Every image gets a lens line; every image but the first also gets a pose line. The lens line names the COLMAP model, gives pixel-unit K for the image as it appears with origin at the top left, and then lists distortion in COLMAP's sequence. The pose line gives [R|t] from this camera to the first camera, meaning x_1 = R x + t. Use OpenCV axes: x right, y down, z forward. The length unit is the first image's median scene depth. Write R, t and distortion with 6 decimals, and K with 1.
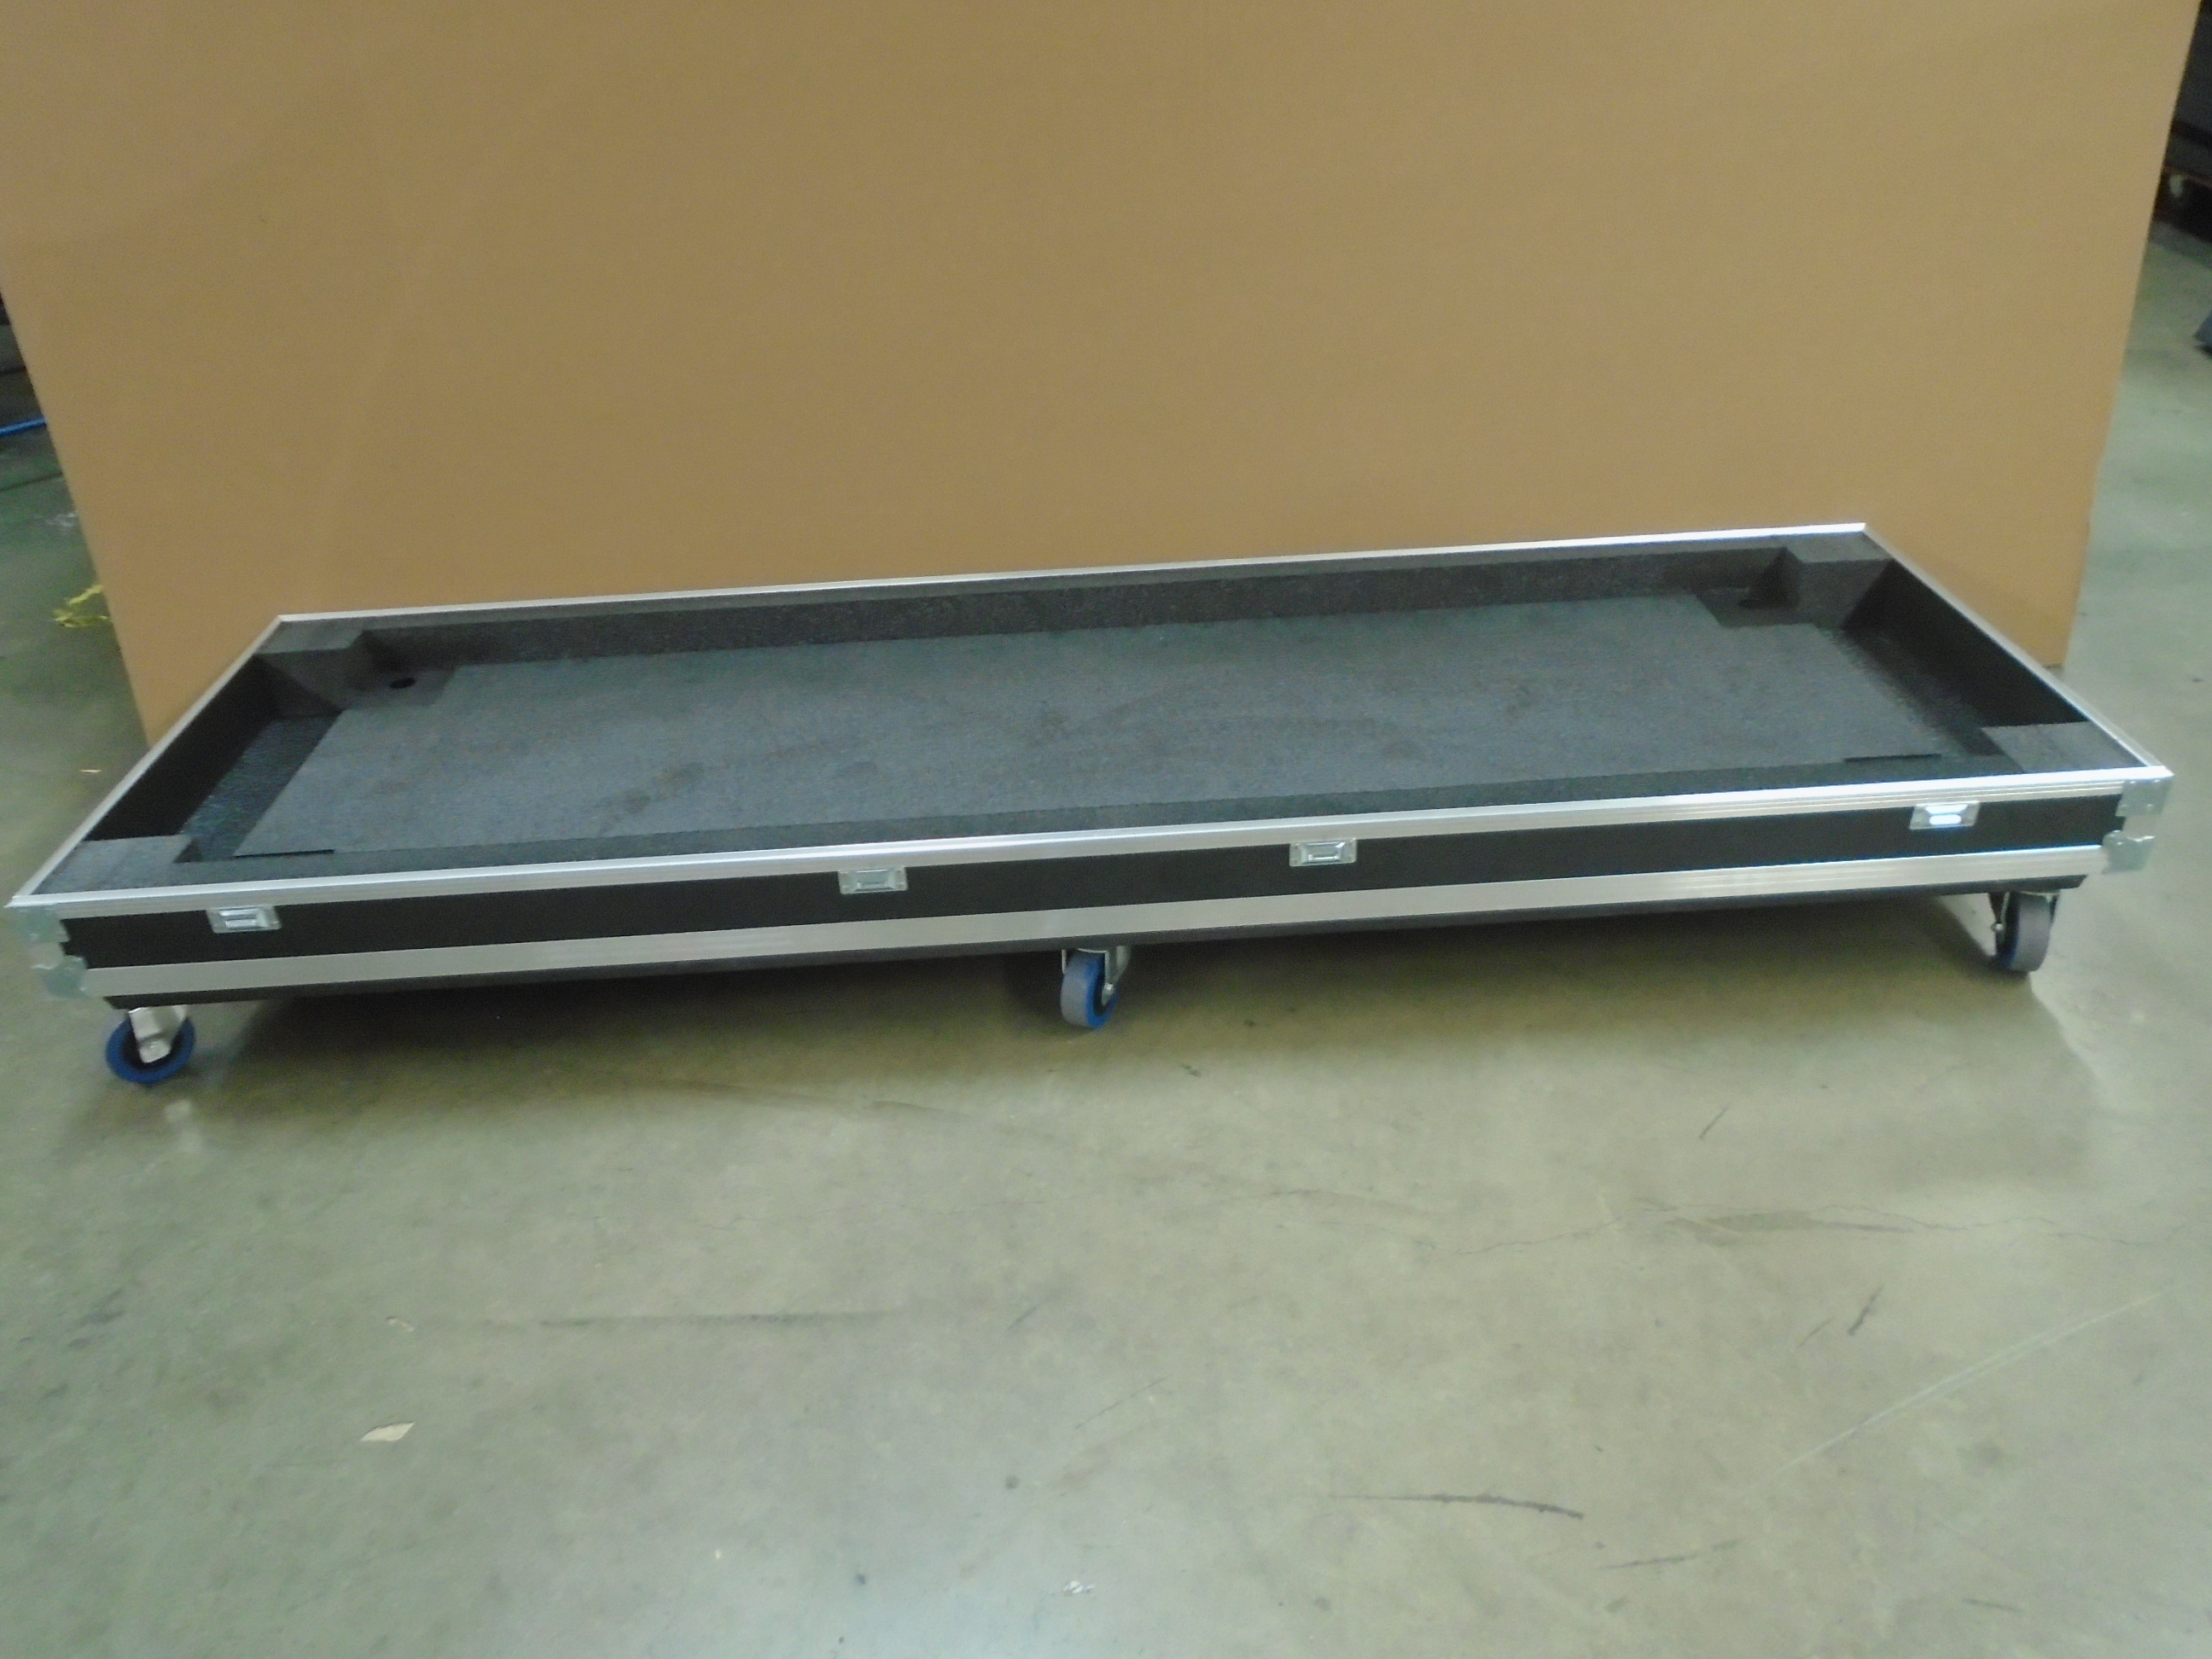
lens RADIAL K [[1699.4, 0, 1106.0], [0, 1699.4, 829.5], [0, 0, 1]] dist [-0.006424, -0.006099]
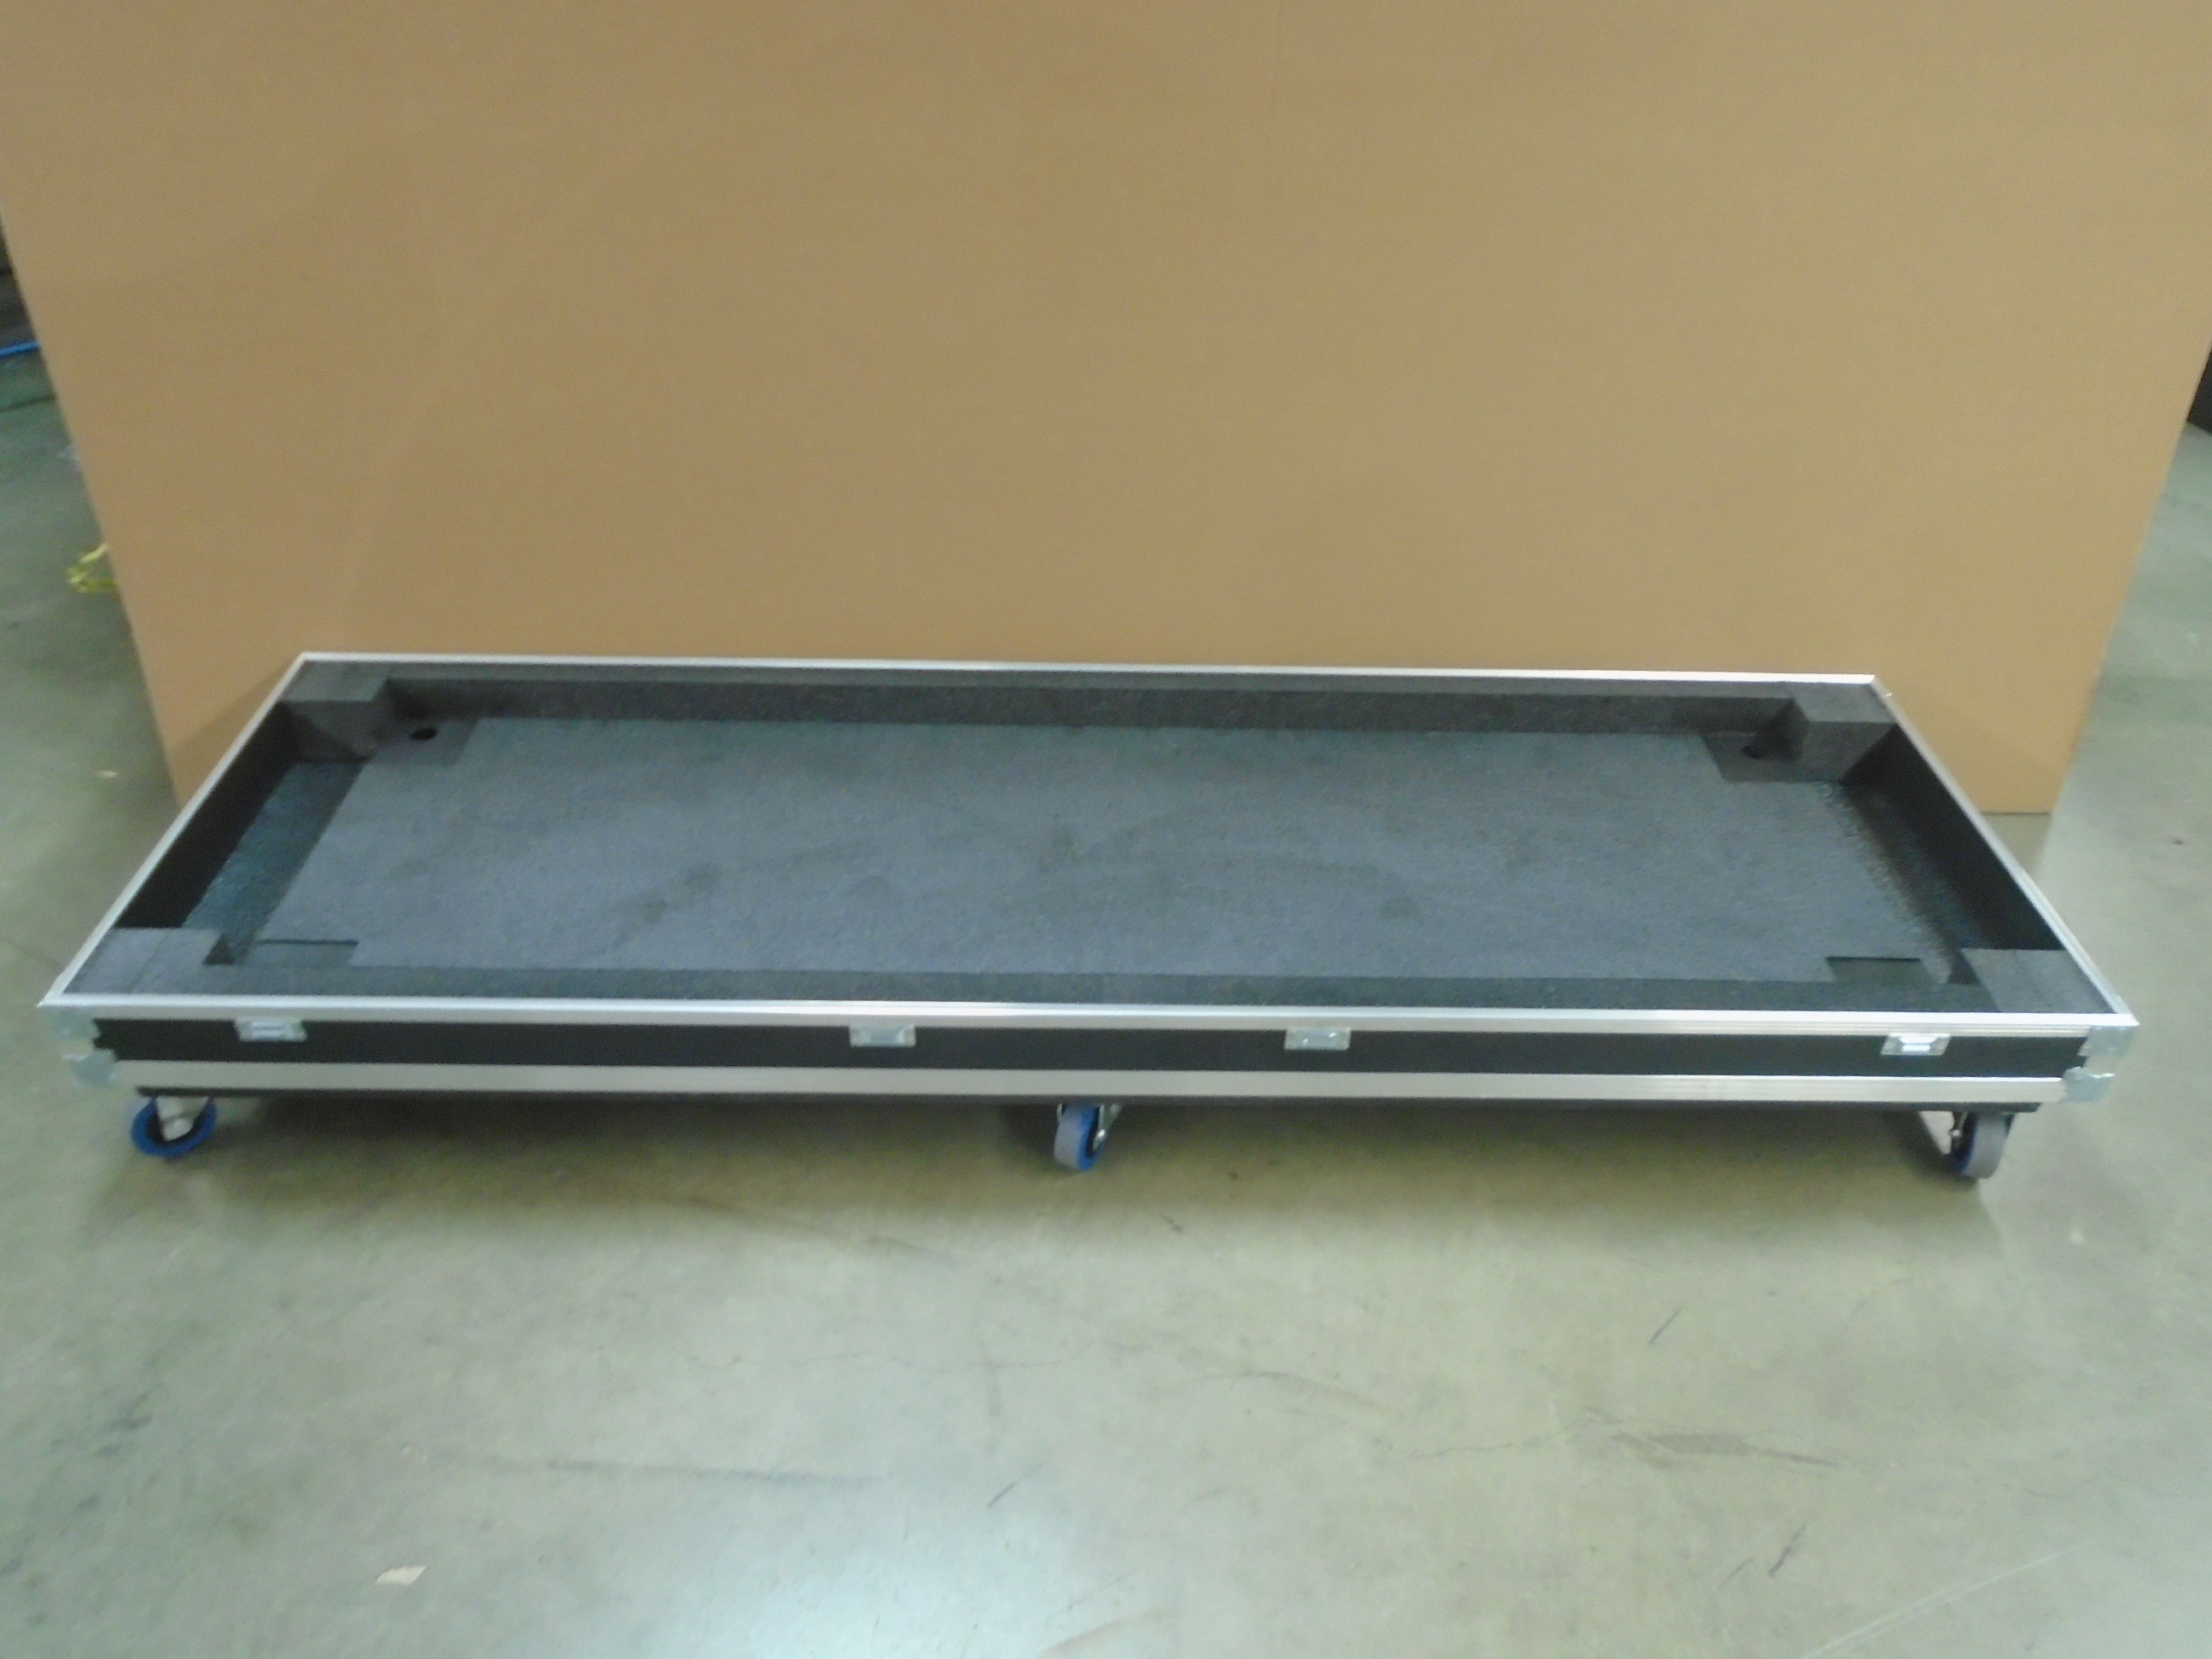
lens RADIAL K [[1699.4, 0, 1106.0], [0, 1699.4, 829.5], [0, 0, 1]] dist [-0.006424, -0.006099]
pose [[0.997293, 0.072252, 0.013672, -0.023380], [-0.073161, 0.993639, 0.085615, -0.184271], [-0.007399, -0.086383, 0.996234, -0.020354]]
